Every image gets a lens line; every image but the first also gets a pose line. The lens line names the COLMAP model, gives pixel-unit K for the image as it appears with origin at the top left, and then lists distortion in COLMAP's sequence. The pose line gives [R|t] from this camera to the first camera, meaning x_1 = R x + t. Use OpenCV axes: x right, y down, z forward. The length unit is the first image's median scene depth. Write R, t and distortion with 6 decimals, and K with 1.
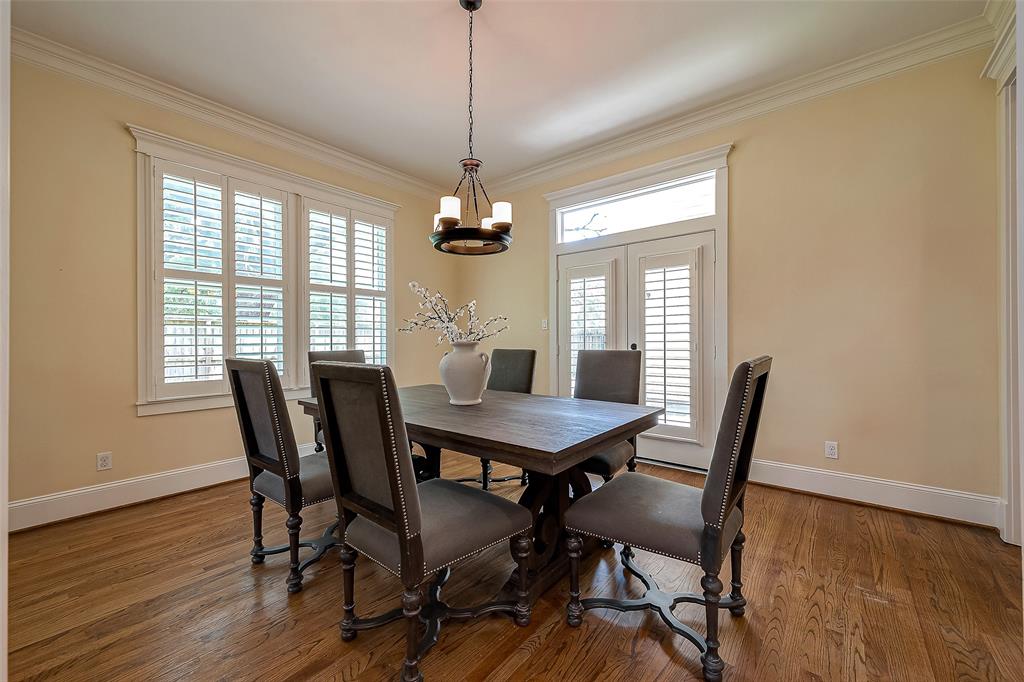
lens RADIAL K [[401.8, 0, 512.0], [0, 401.8, 341.0], [0, 0, 1]] dist [-0.000915, -0.000055]
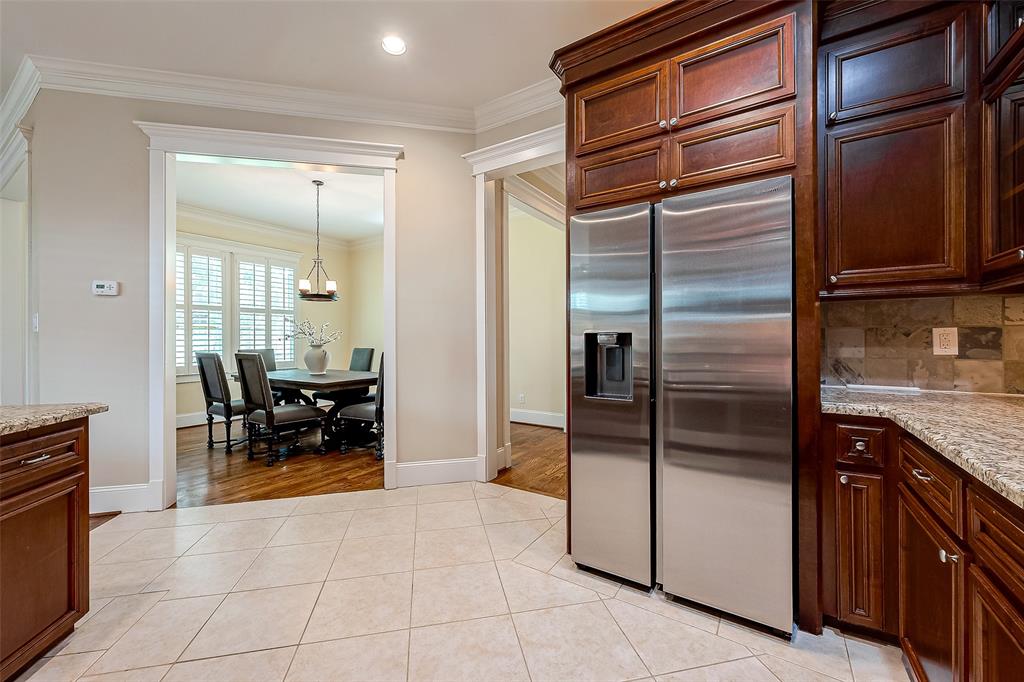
lens RADIAL K [[403.9, 0, 512.0], [0, 403.9, 341.0], [0, 0, 1]] dist [0.000084, -0.000023]
pose [[0.993924, 0.003399, 0.110021, 0.468664], [-0.003457, 0.999994, 0.000341, -0.014337], [-0.110019, -0.000719, 0.993929, -0.848439]]
